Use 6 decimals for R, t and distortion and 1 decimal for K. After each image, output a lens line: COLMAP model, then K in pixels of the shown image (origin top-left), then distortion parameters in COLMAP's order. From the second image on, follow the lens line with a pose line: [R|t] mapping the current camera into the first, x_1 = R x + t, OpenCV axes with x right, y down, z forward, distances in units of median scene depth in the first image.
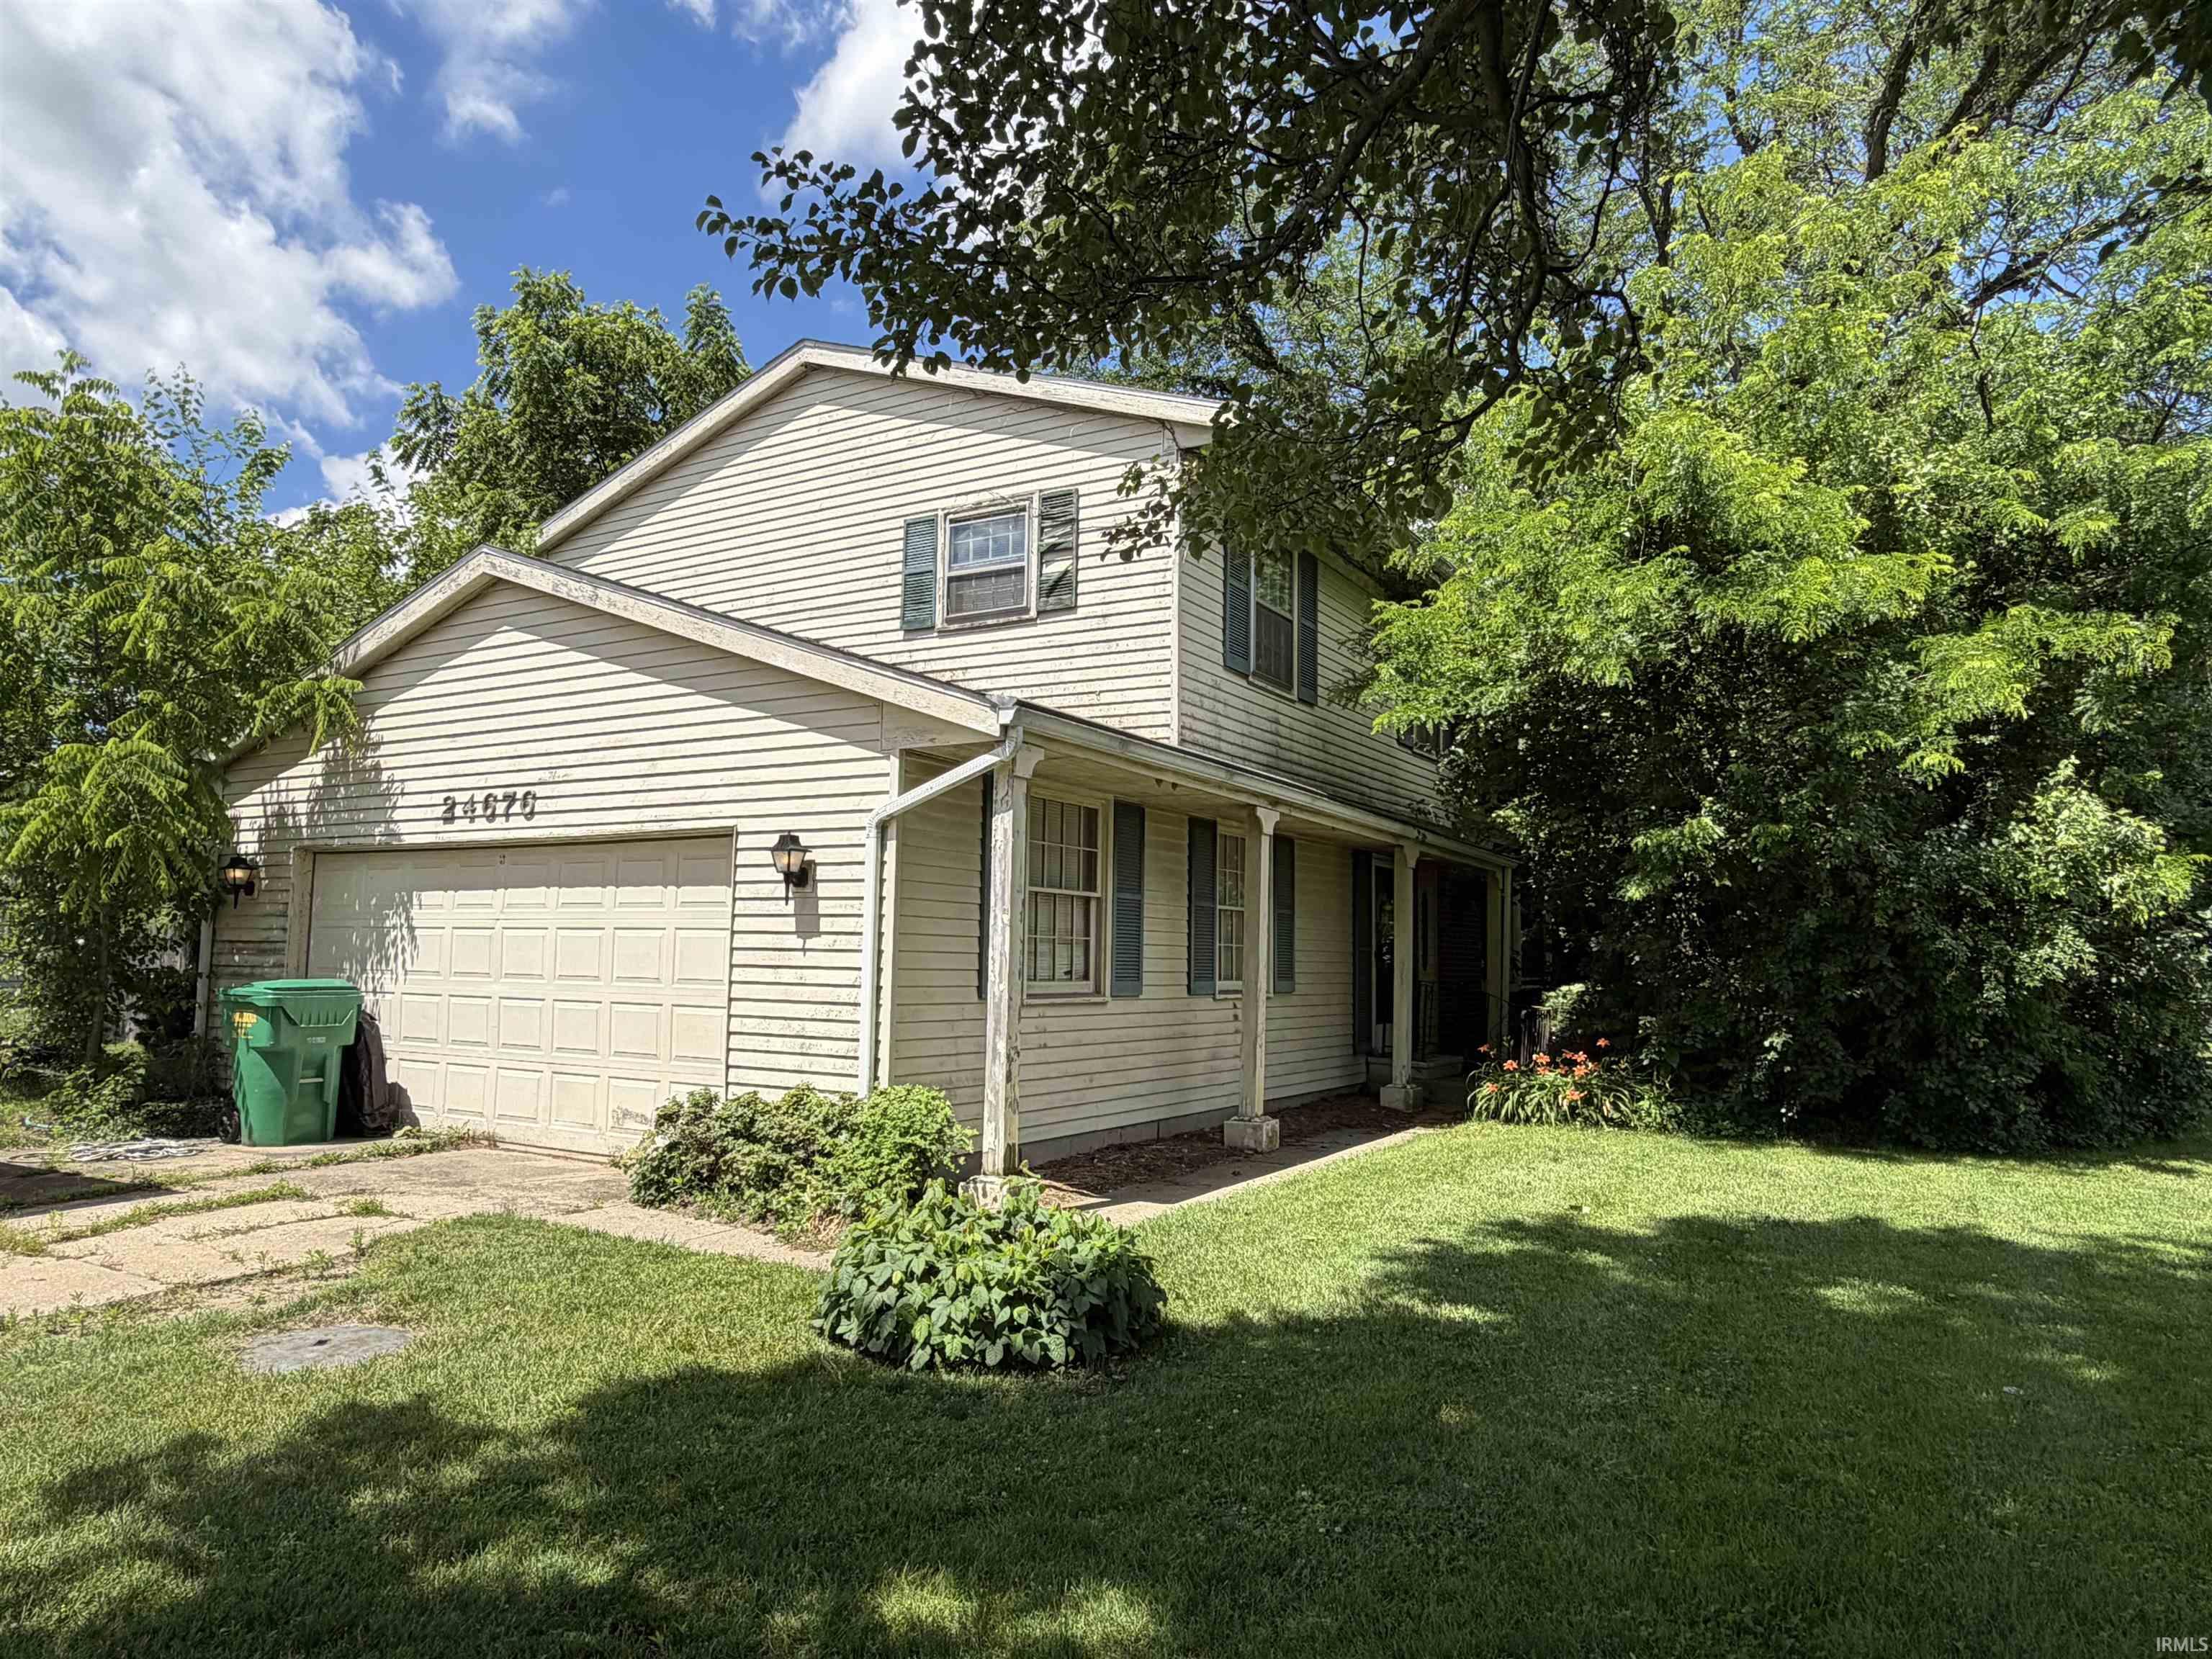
lens RADIAL K [[1392.8, 0, 1110.8], [0, 1392.8, 833.1], [0, 0, 1]] dist [0.003678, 0.002928]
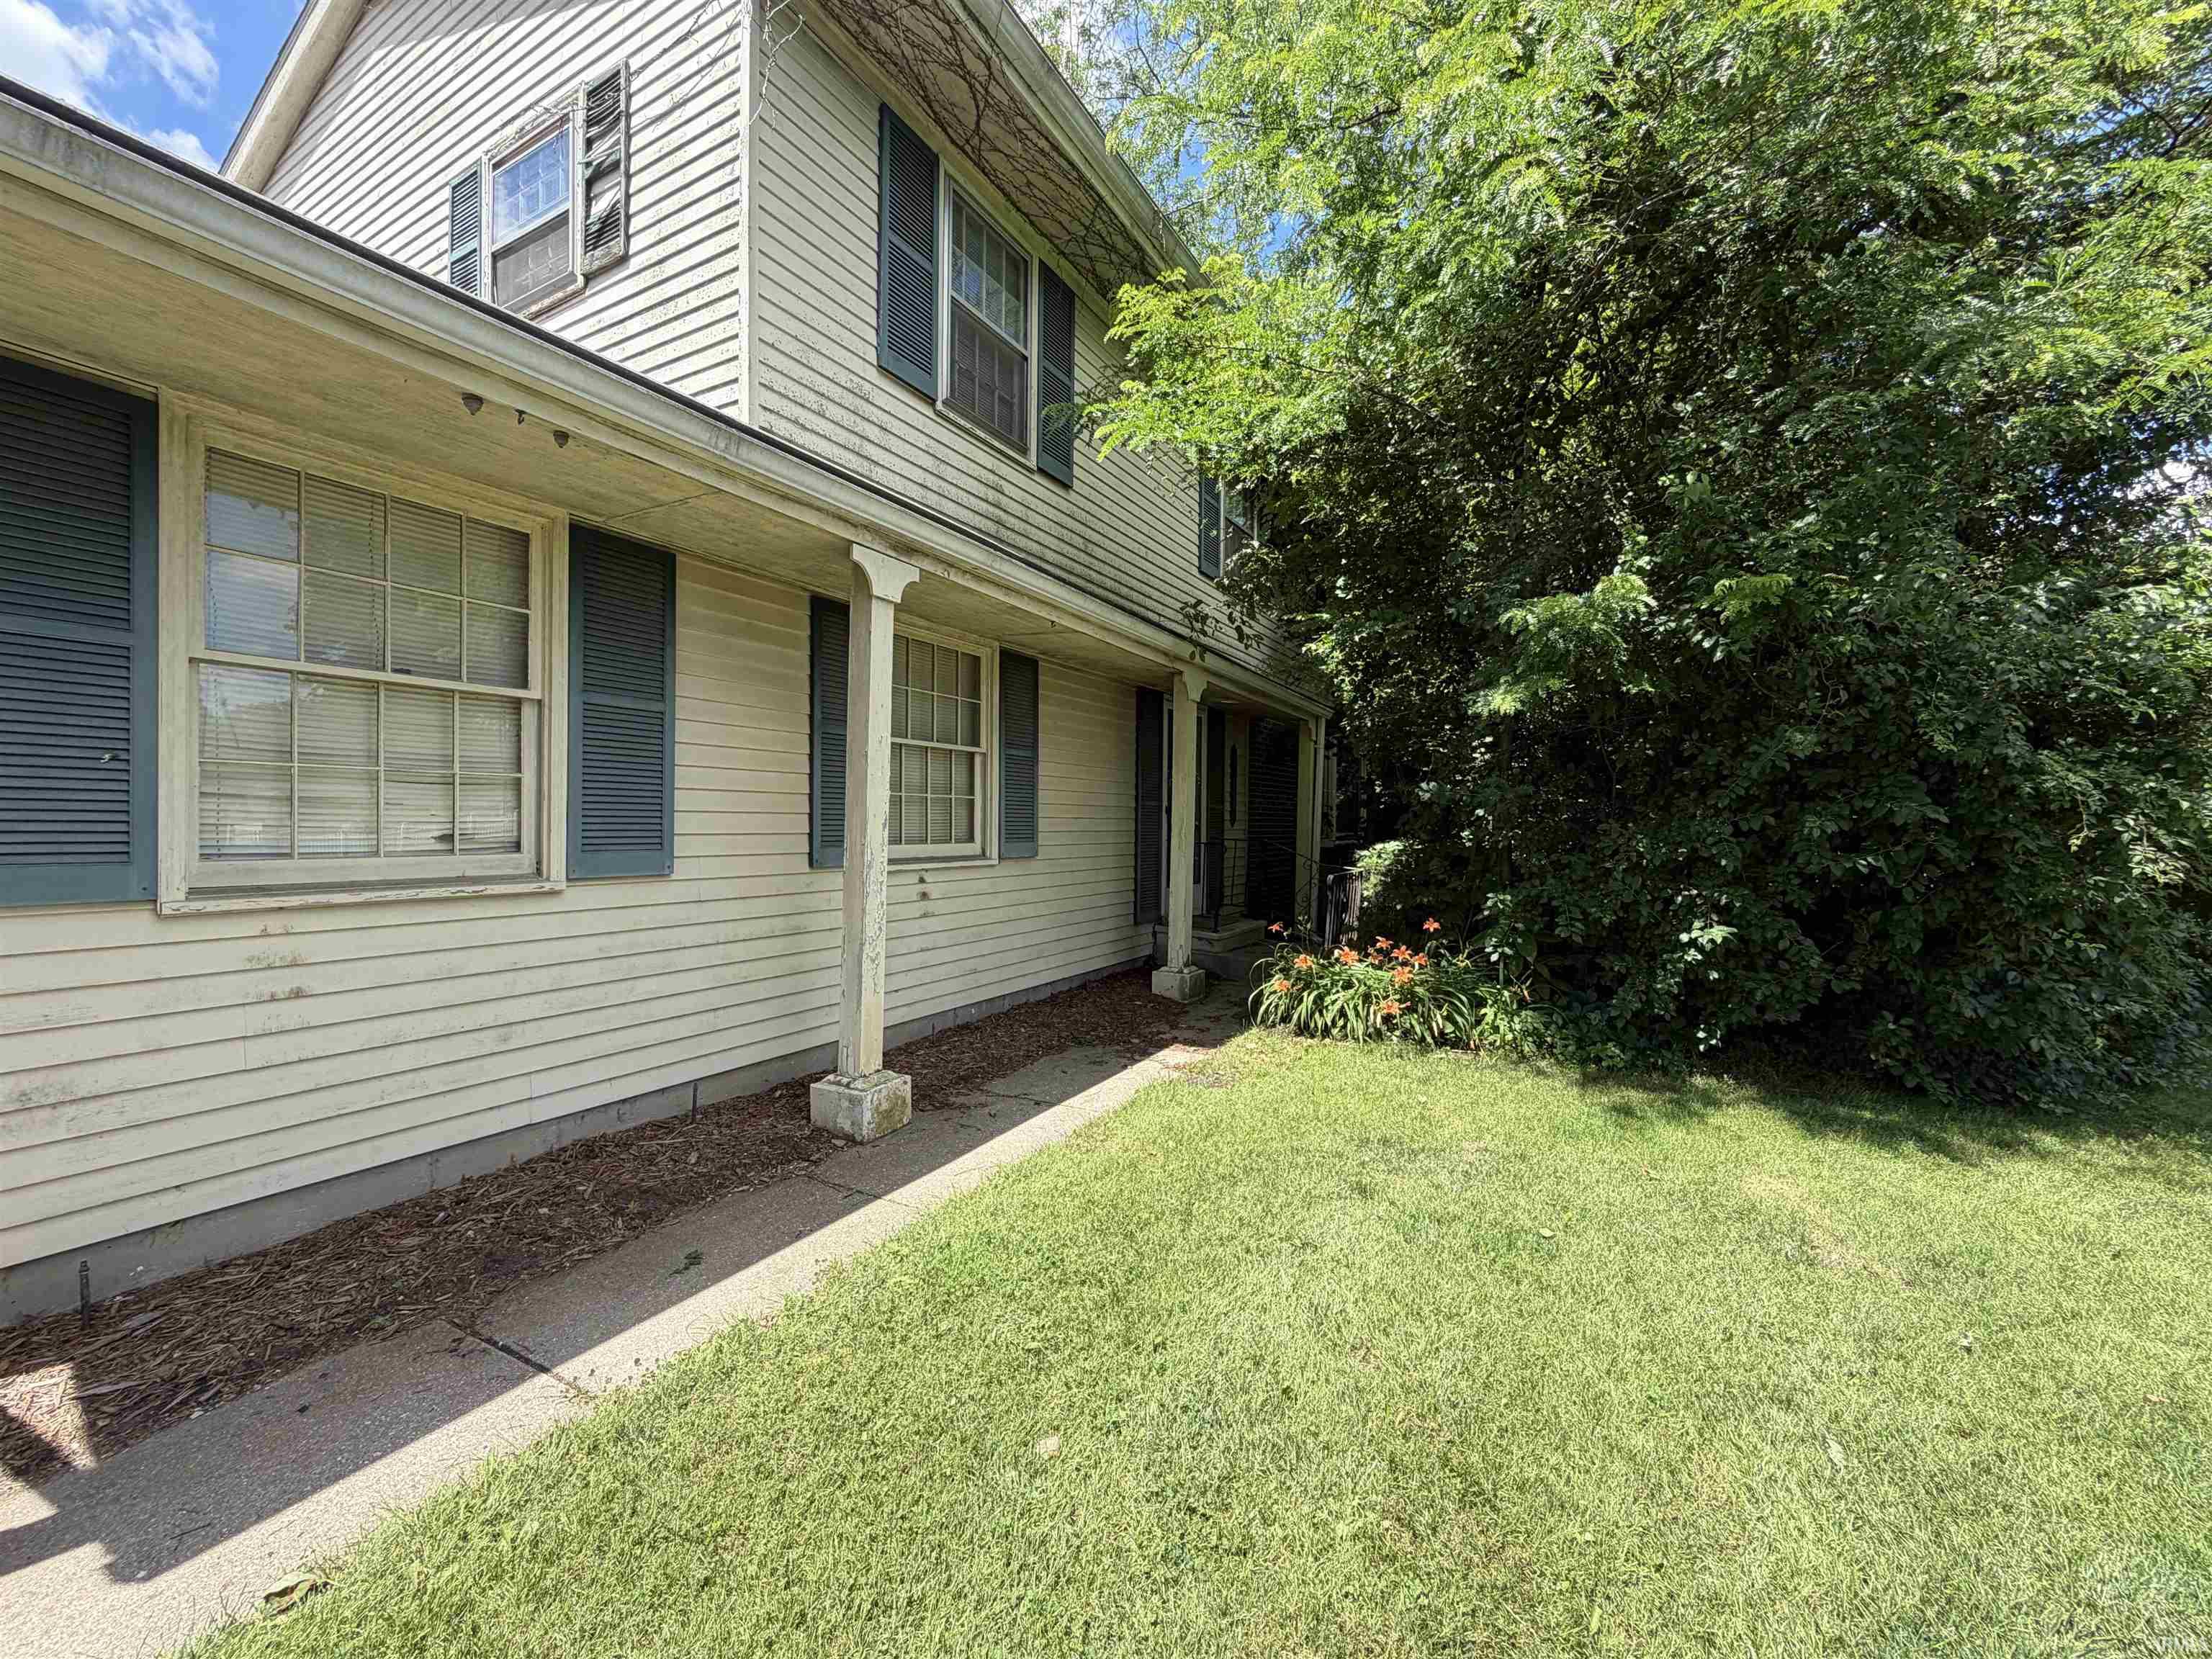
lens RADIAL K [[881.8, 0, 1099.0], [0, 881.8, 832.8], [0, 0, 1]] dist [-0.001955, -0.000174]
pose [[0.999932, -0.004025, 0.010934, 0.180074], [0.002850, 0.994428, 0.105381, 0.054297], [-0.011297, -0.105342, 0.994372, 0.568175]]
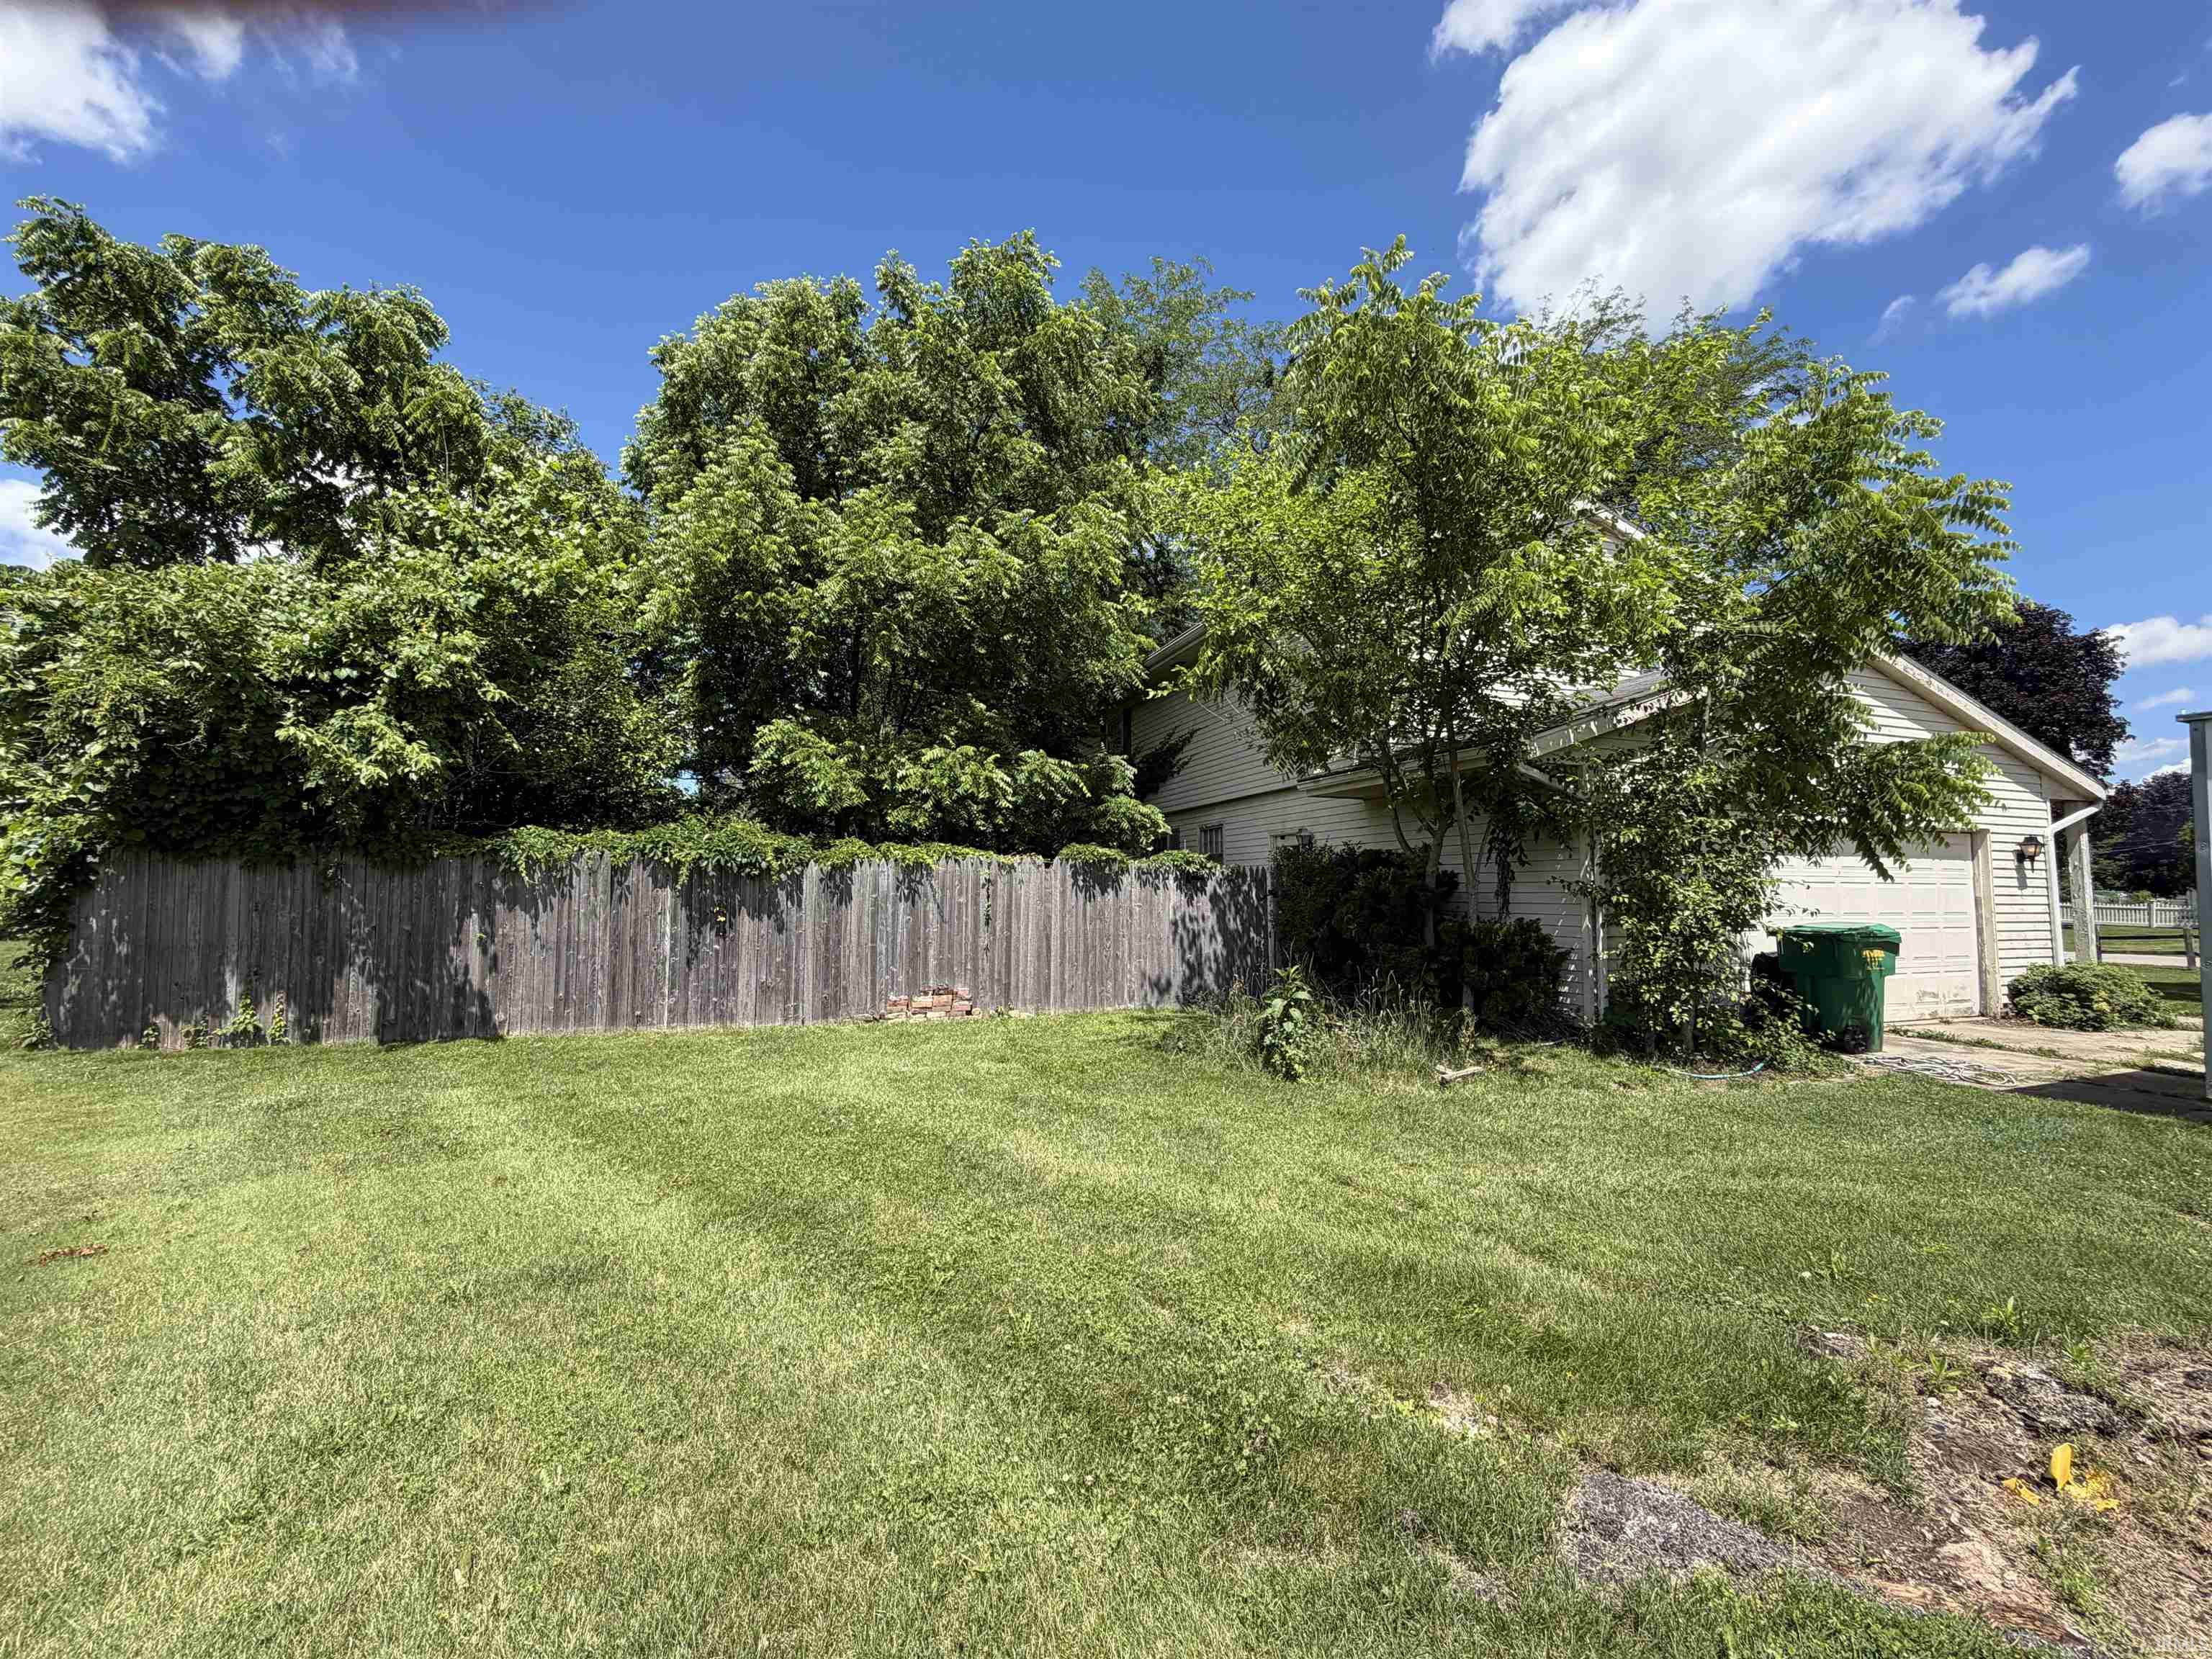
lens RADIAL K [[881.8, 0, 1105.5], [0, 881.8, 833.4], [0, 0, 1]] dist [-0.001955, -0.000174]
pose [[0.623063, 0.042027, 0.781042, -1.429507], [-0.066223, 0.997804, -0.000862, 0.059640], [-0.779364, -0.051185, 0.624478, 0.886952]]
